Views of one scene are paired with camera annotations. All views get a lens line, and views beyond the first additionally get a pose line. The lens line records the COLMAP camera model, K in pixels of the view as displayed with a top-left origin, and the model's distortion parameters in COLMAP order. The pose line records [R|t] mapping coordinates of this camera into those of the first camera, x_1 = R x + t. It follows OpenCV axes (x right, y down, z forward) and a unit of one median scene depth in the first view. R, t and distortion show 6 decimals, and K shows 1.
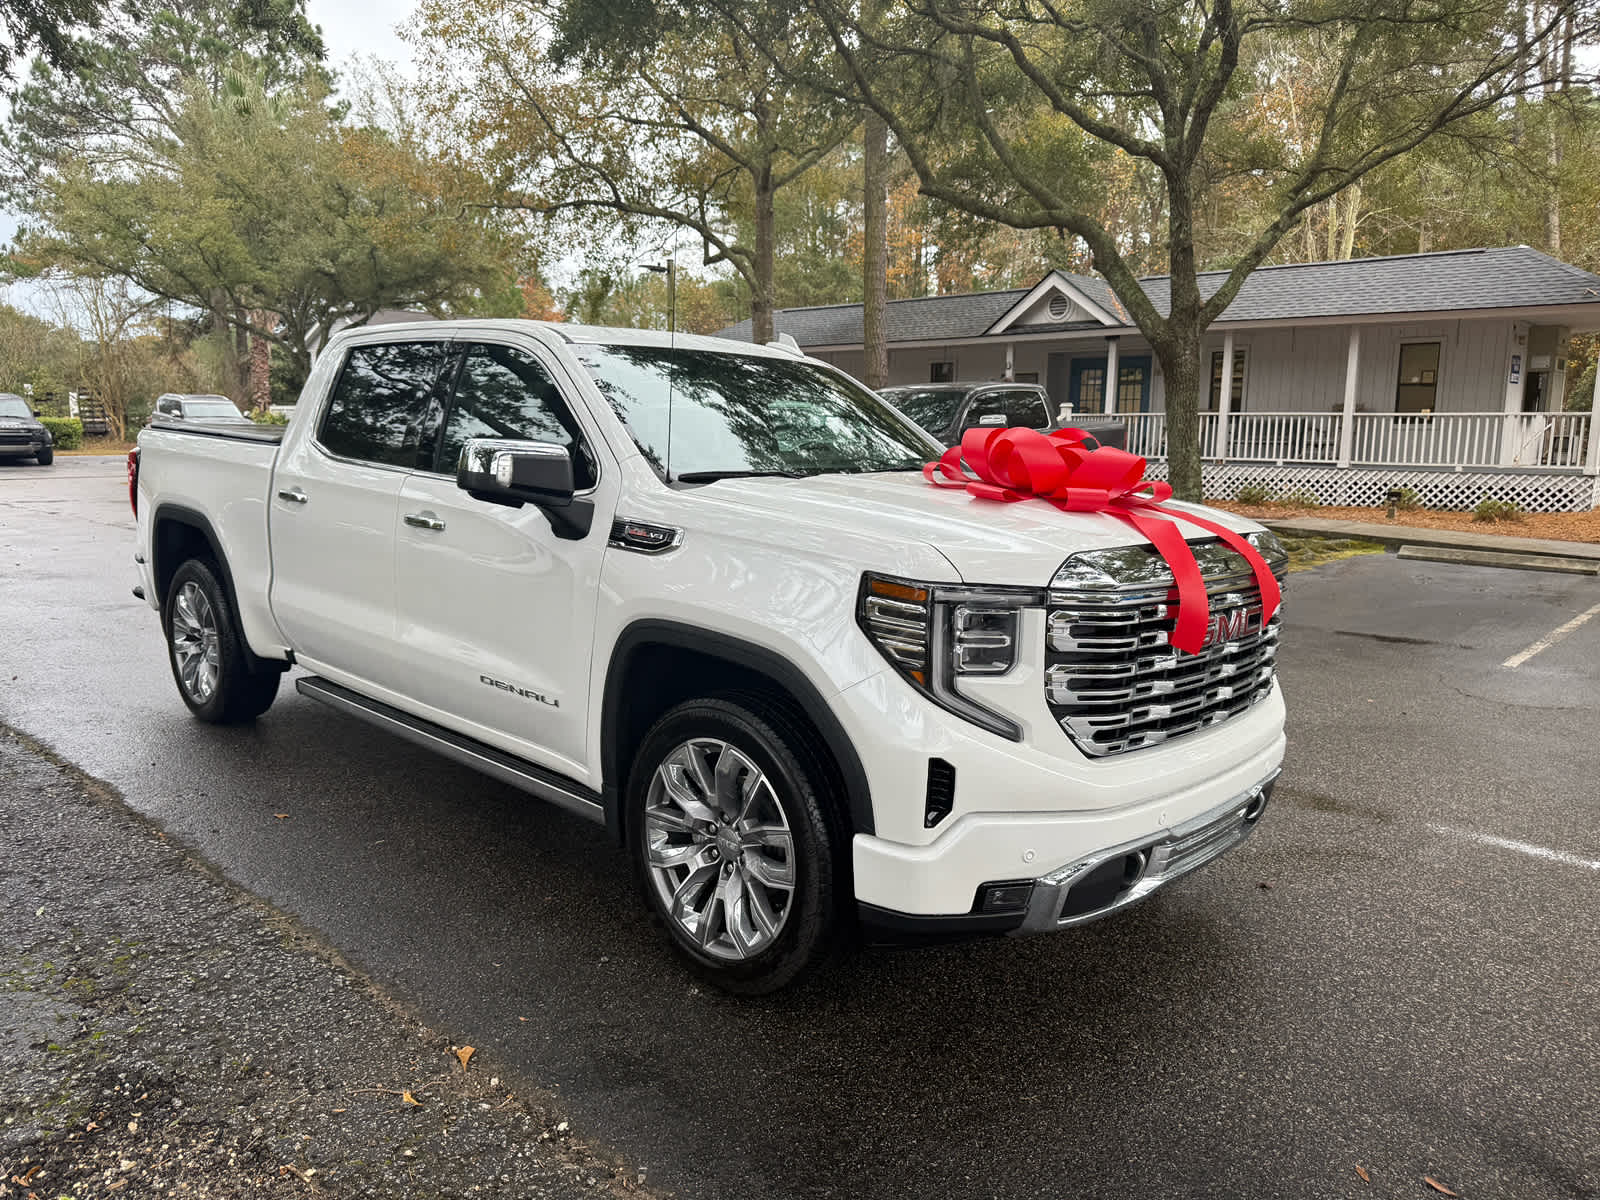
lens RADIAL K [[1131.9, 0, 800.0], [0, 1131.9, 600.0], [0, 0, 1]] dist [0.011169, -0.007531]
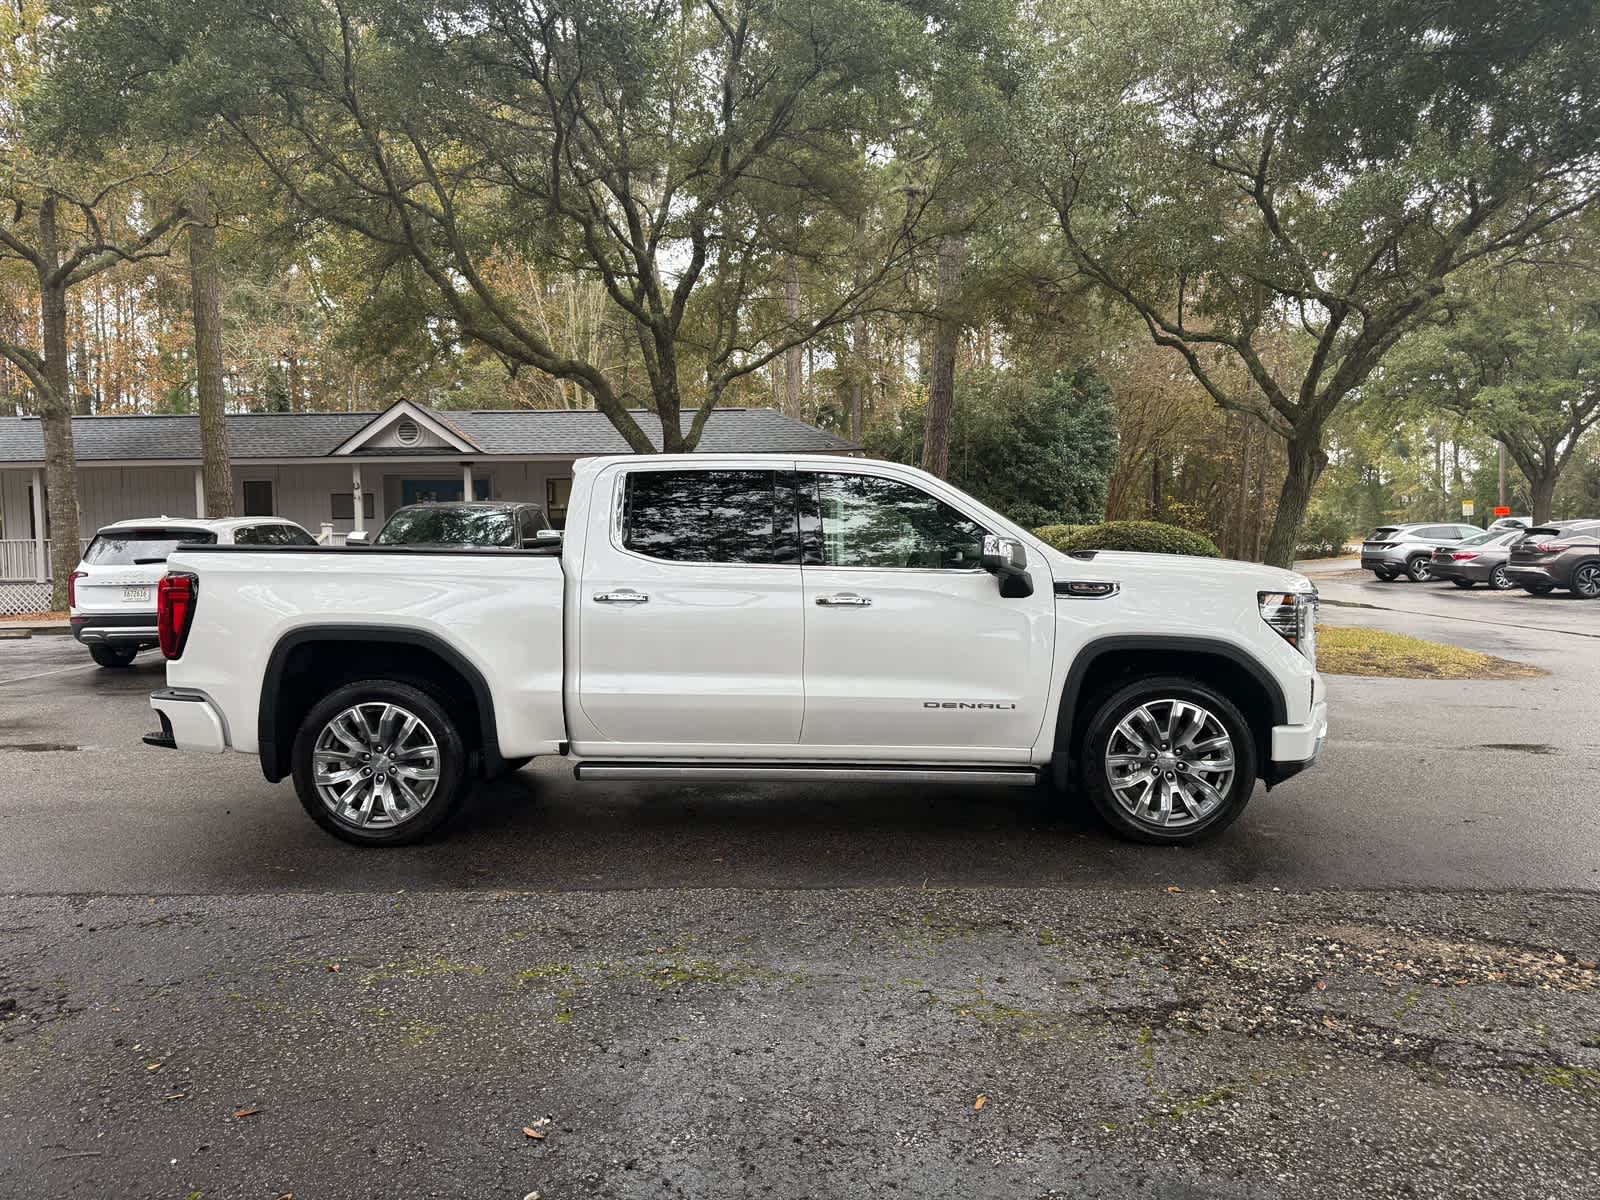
lens RADIAL K [[1131.9, 0, 800.0], [0, 1131.9, 600.0], [0, 0, 1]] dist [0.011169, -0.007531]
pose [[0.719828, -0.044681, 0.692713, -1.635837], [0.119080, 0.991081, -0.059815, 0.008181], [-0.683862, 0.125545, 0.718729, 0.109865]]
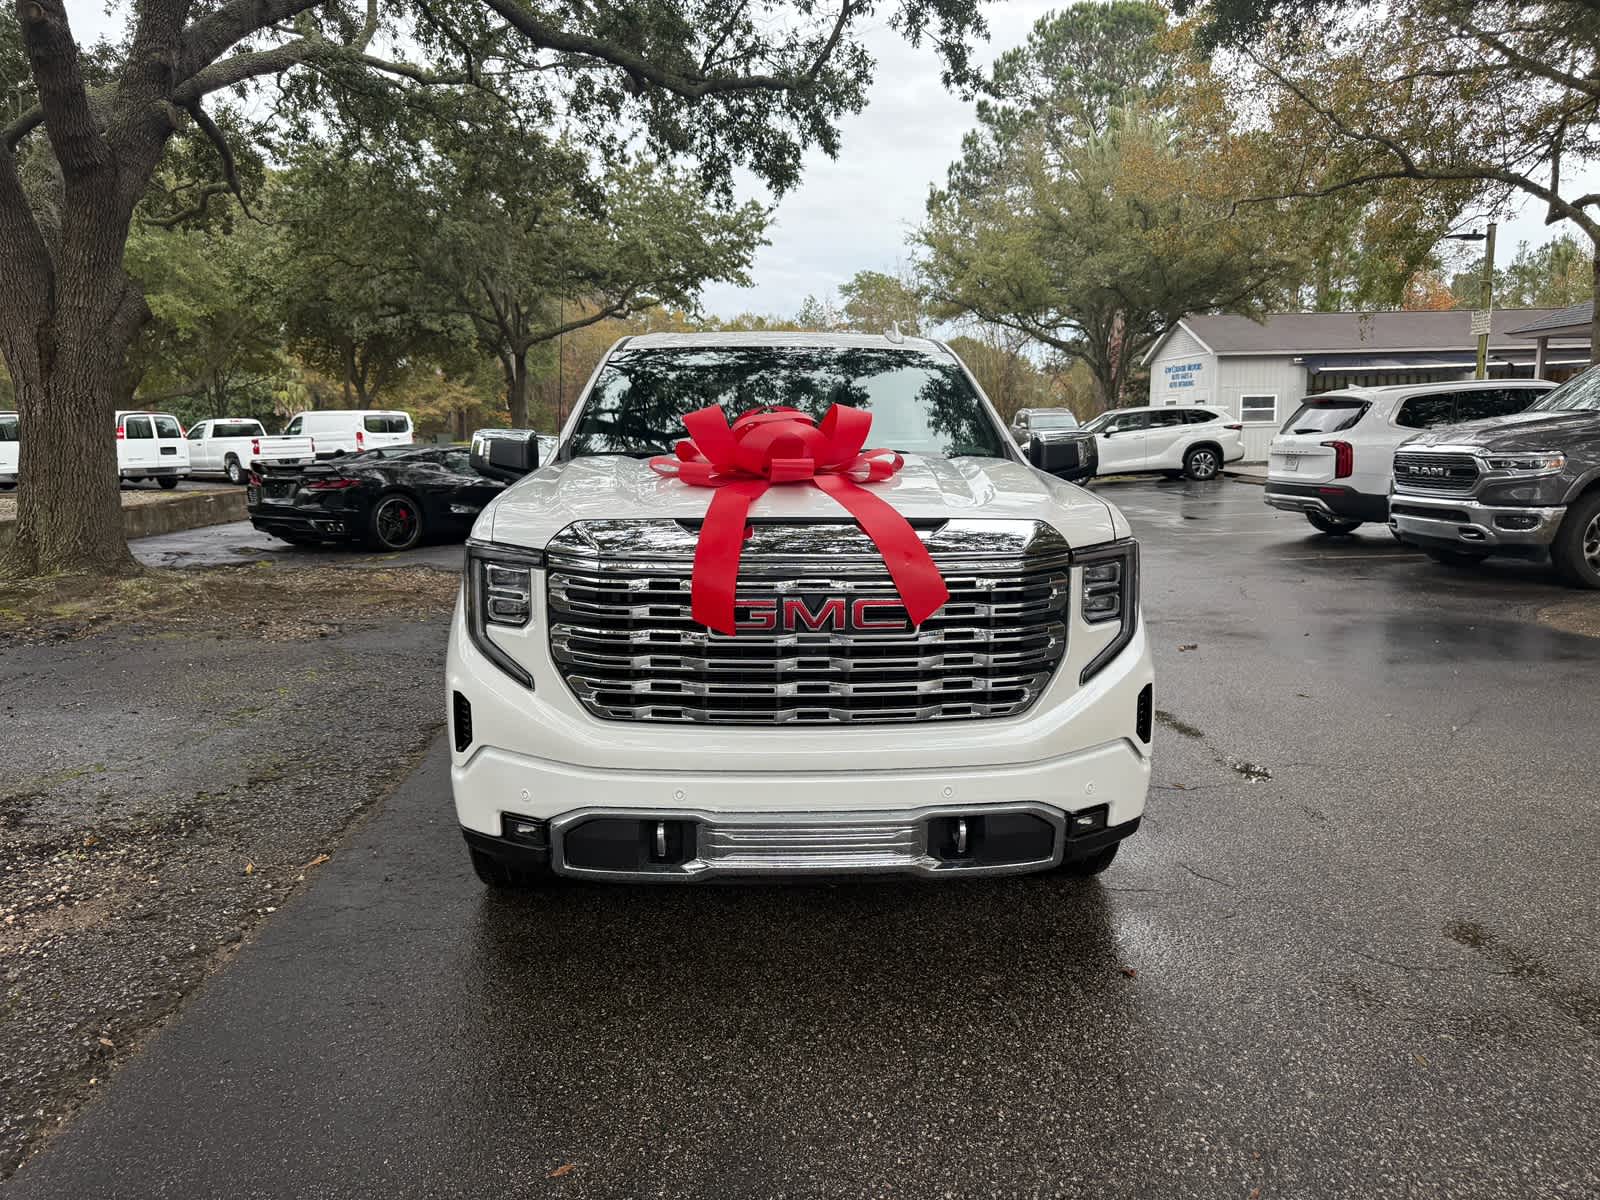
lens RADIAL K [[1113.6, 0, 802.8], [0, 1113.6, 616.8], [0, 0, 1]] dist [0.085885, -0.130908]
pose [[0.720137, 0.086553, -0.688412, 0.975096], [-0.079737, 0.995939, 0.041806, -0.009772], [0.689234, 0.024786, 0.724114, 0.345530]]
